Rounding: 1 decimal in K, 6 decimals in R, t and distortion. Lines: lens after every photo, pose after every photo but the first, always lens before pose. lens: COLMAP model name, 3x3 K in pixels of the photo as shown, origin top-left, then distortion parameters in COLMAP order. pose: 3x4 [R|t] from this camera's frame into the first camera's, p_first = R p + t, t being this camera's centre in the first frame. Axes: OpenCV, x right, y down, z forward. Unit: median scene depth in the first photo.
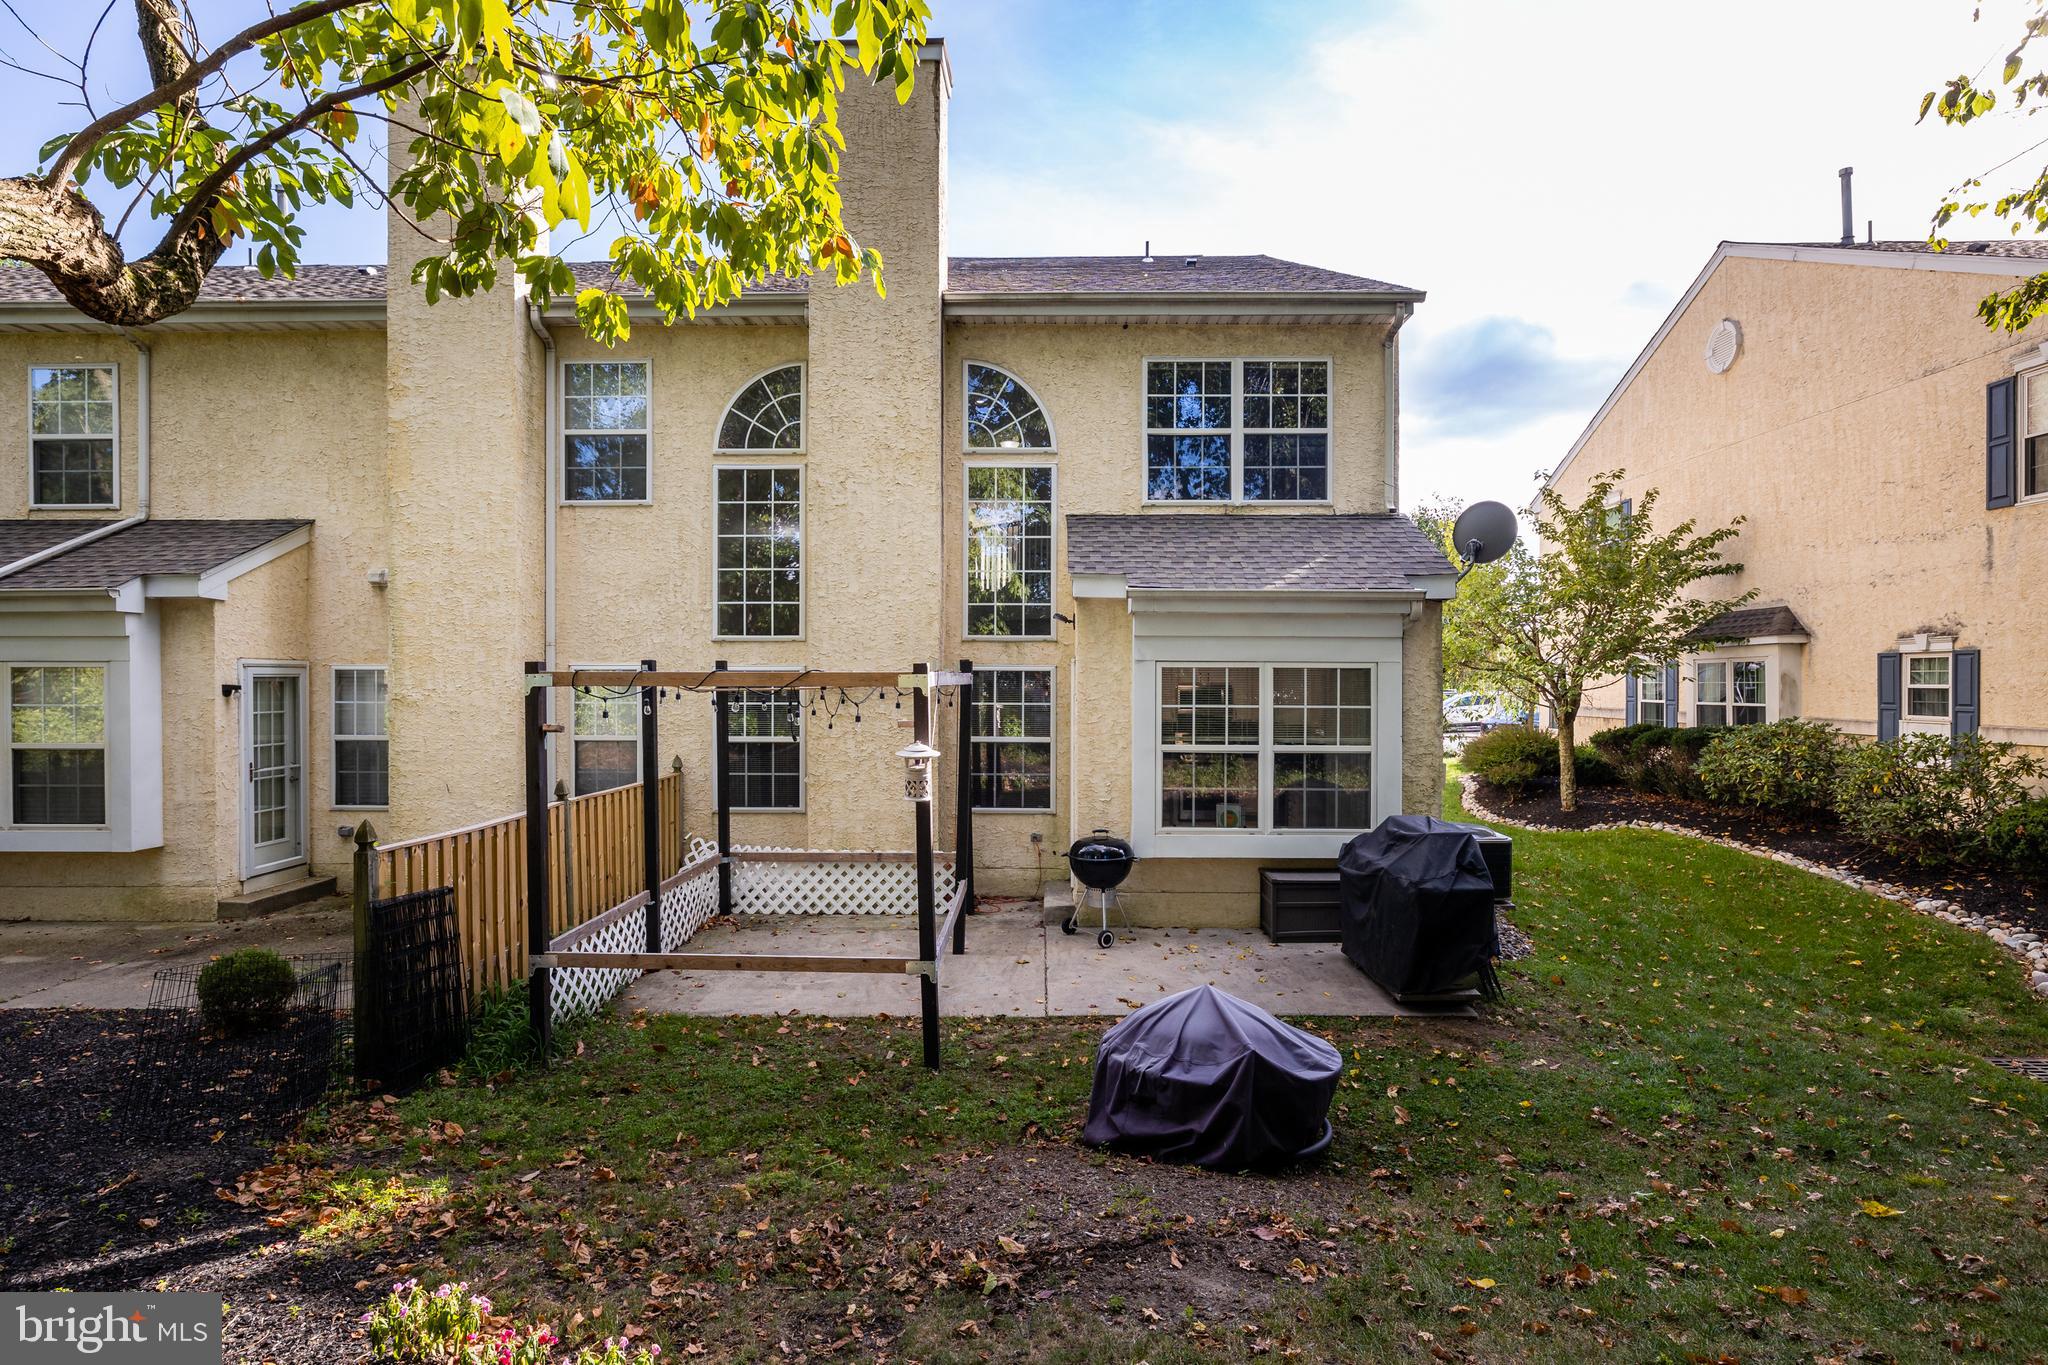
lens RADIAL K [[1054.4, 0, 1031.5], [0, 1054.4, 685.2], [0, 0, 1]] dist [-0.006024, -0.000735]
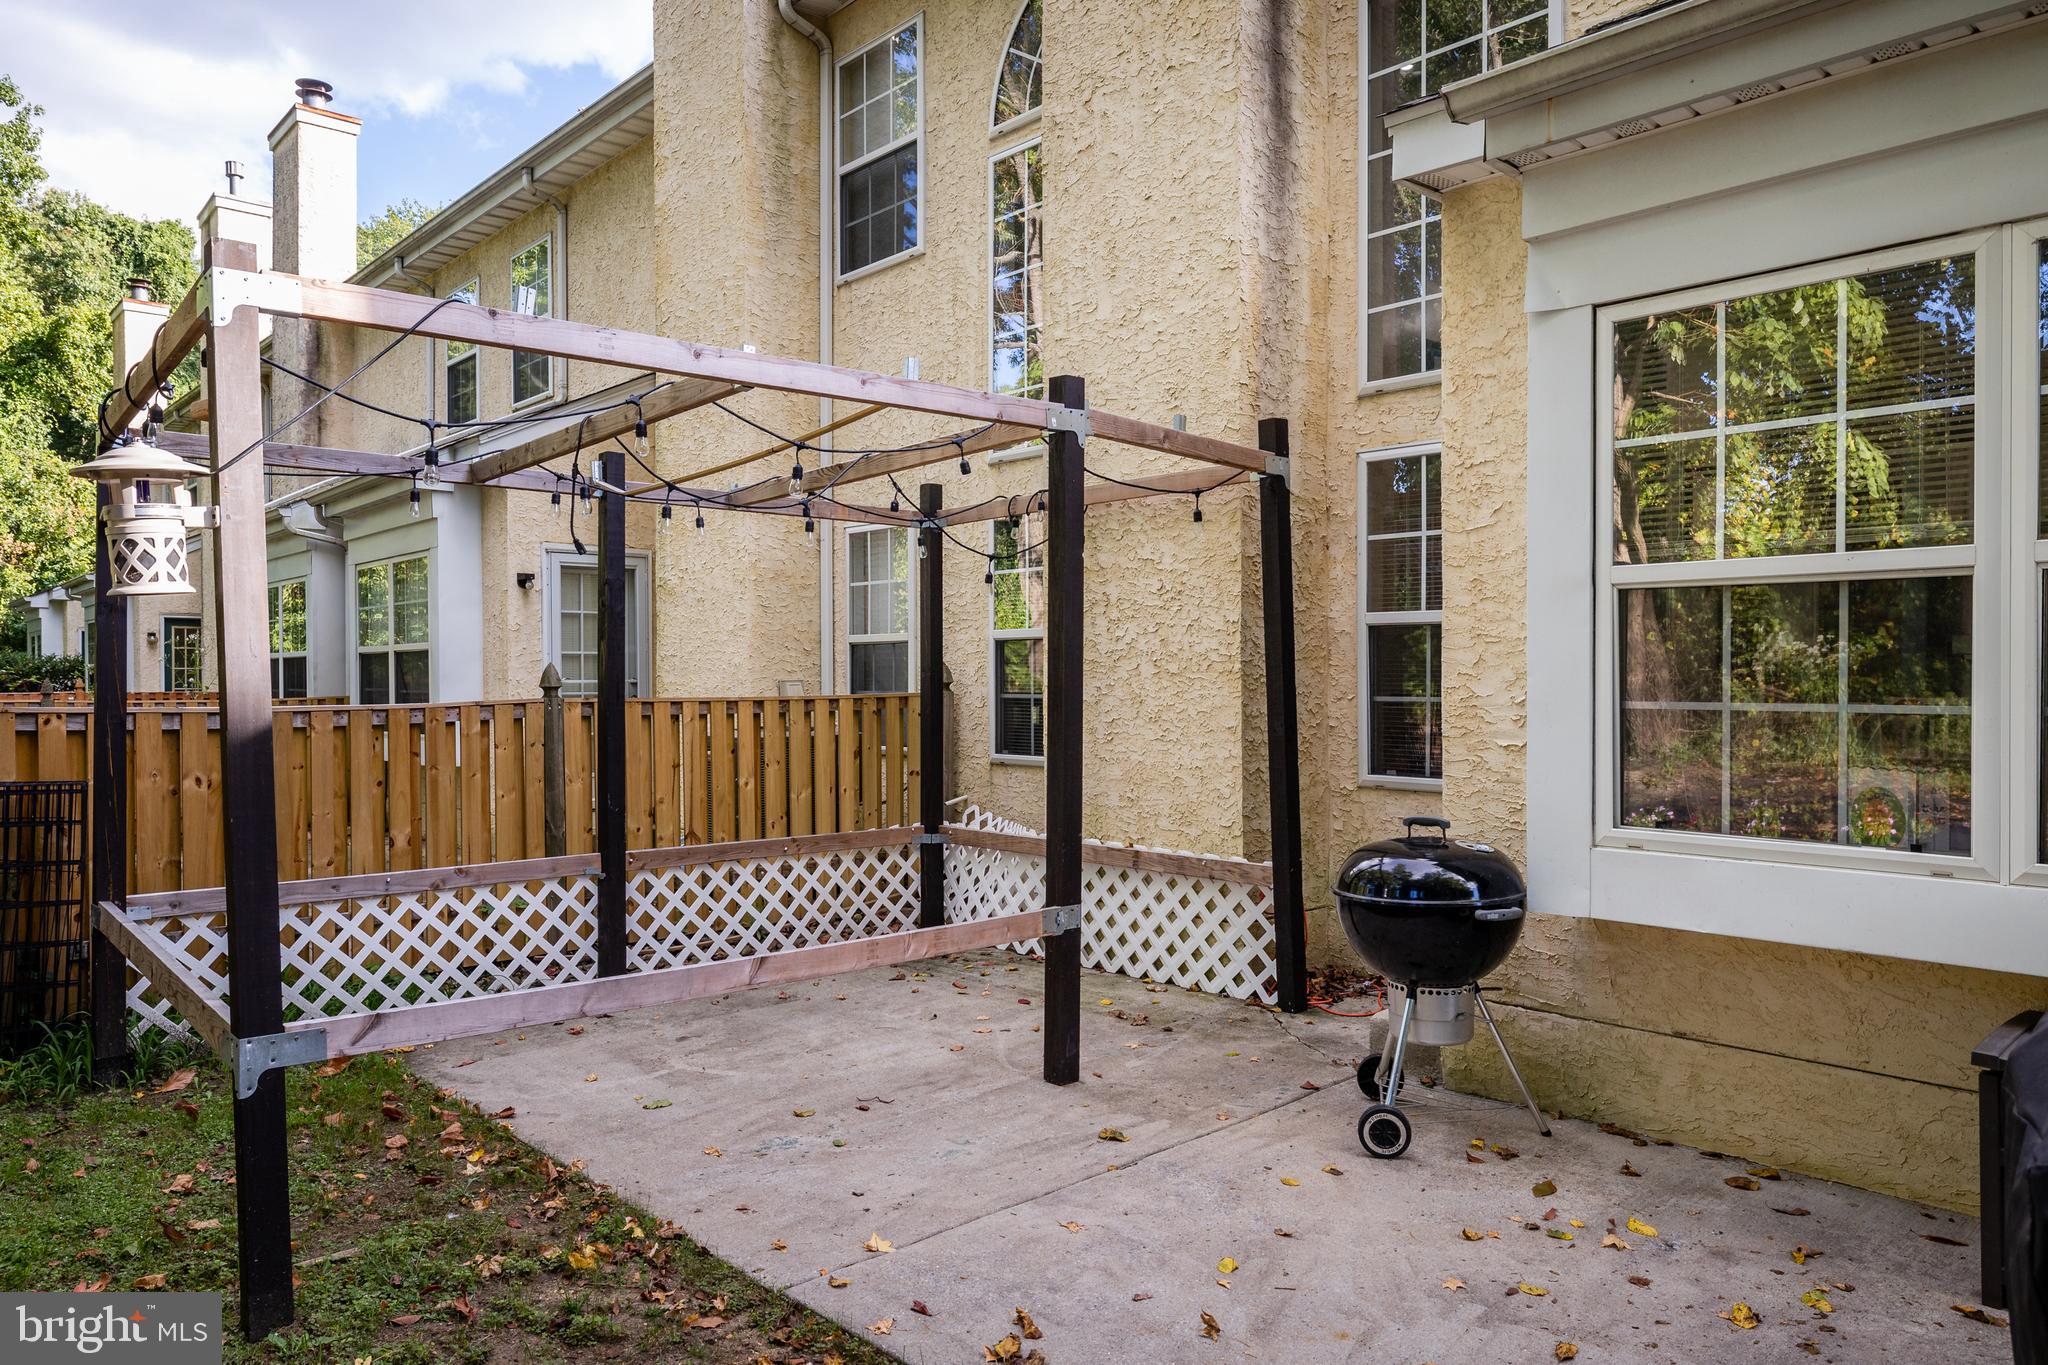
lens RADIAL K [[1380.7, 0, 1025.3], [0, 1380.7, 681.4], [0, 0, 1]] dist [-0.001968, -0.001238]
pose [[0.685501, -0.002139, -0.728068, 0.270943], [-0.000821, 0.999993, -0.003711, 0.082849], [0.728071, 0.003142, 0.685494, 0.521668]]
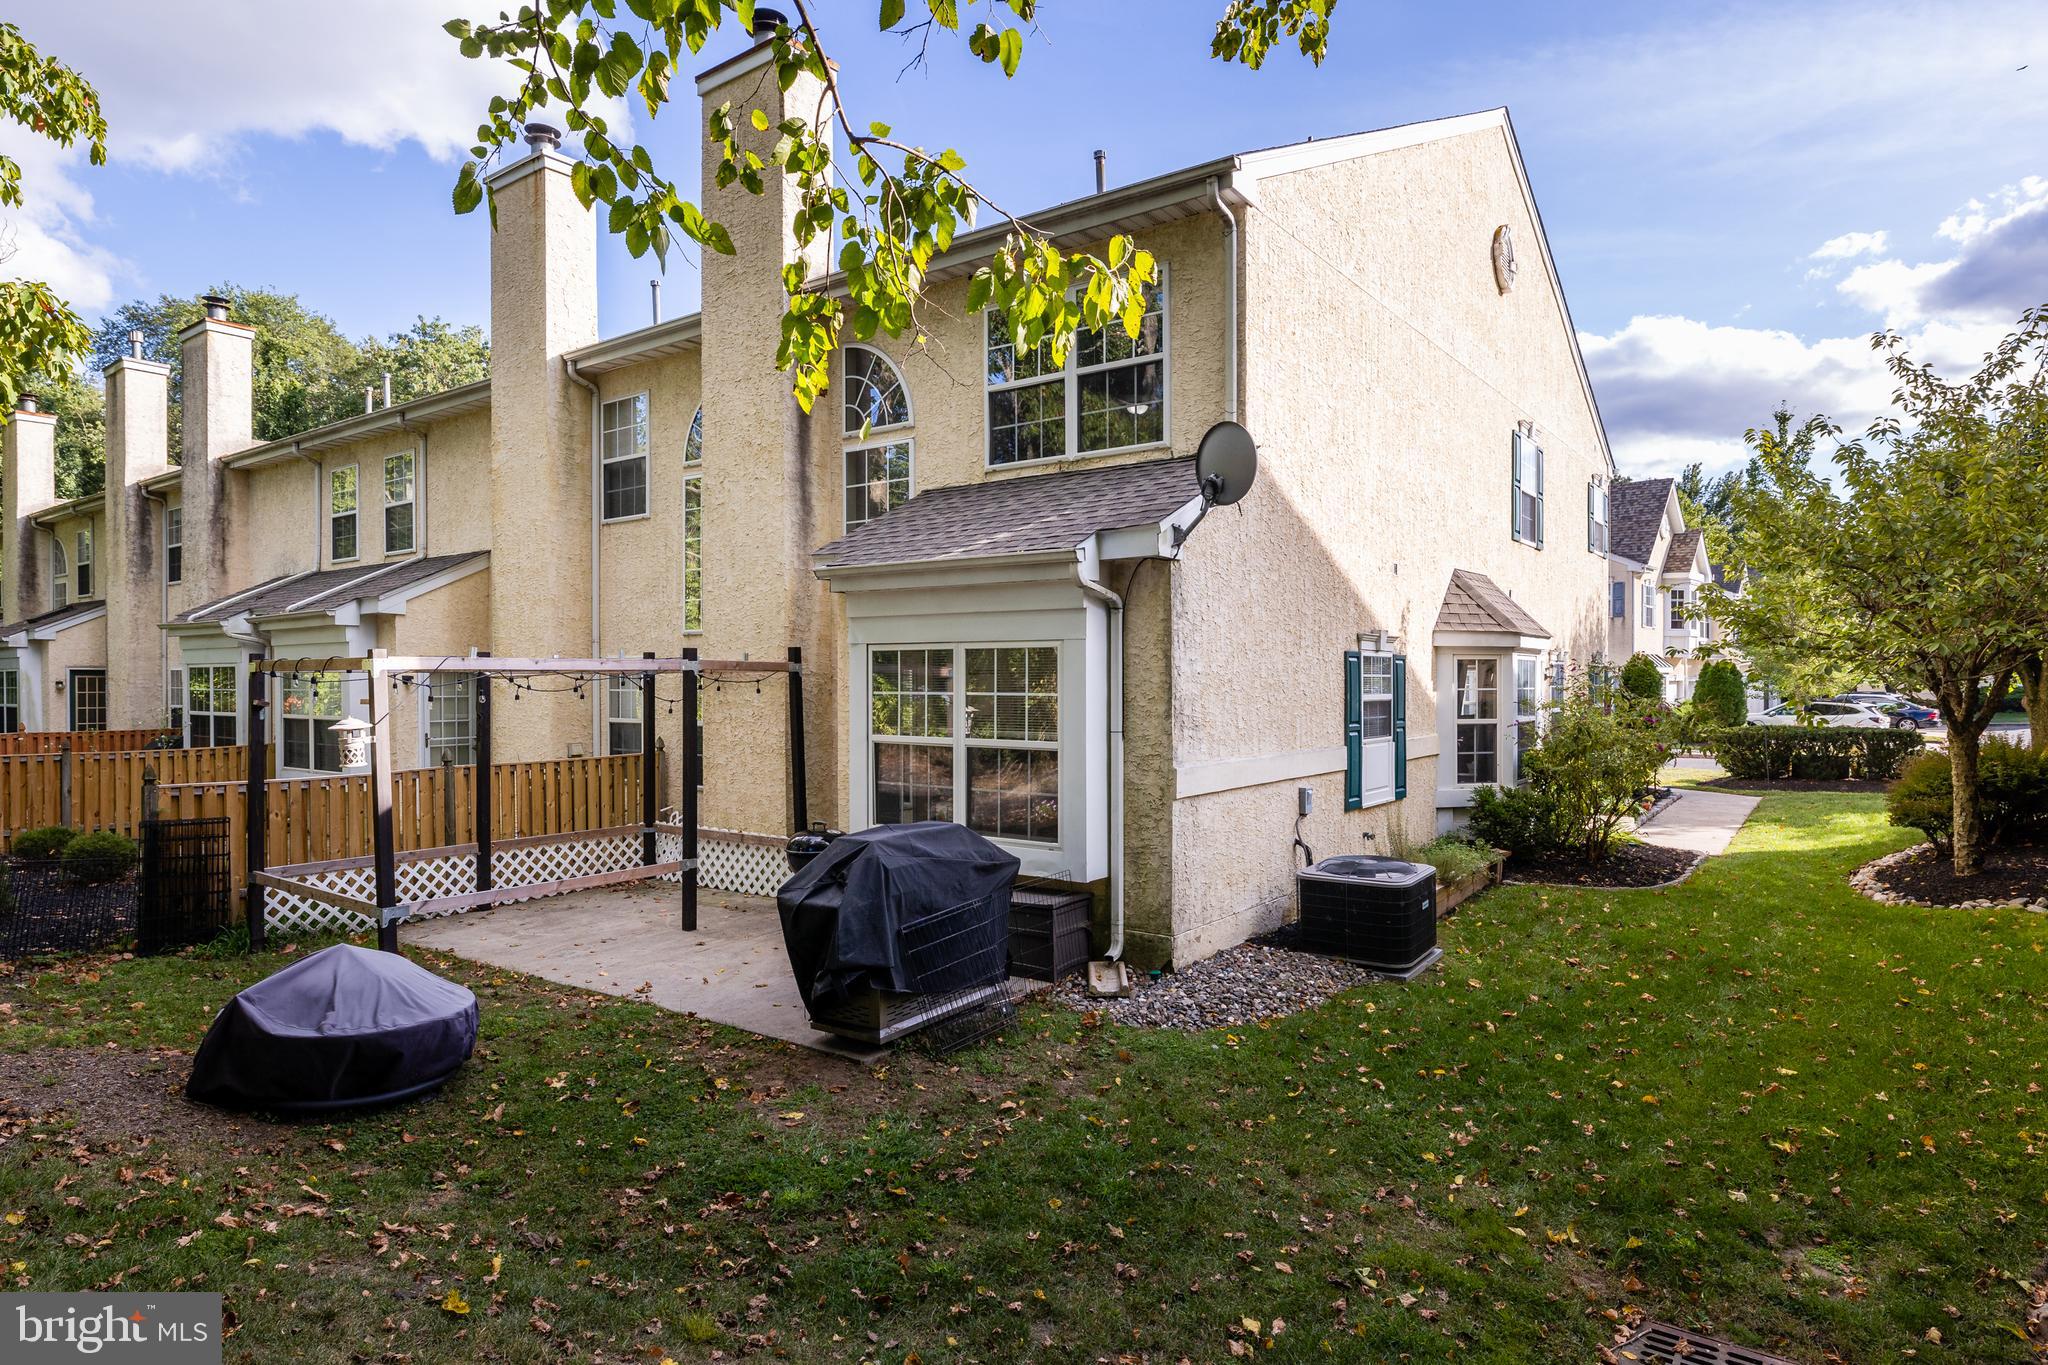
lens RADIAL K [[1145.9, 0, 1031.2], [0, 1145.9, 681.3], [0, 0, 1]] dist [0.002517, -0.000829]
pose [[0.820236, -0.002931, -0.572018, 0.722618], [0.001040, 0.999993, -0.003633, 0.012080], [0.572024, 0.002385, 0.820233, 0.227728]]
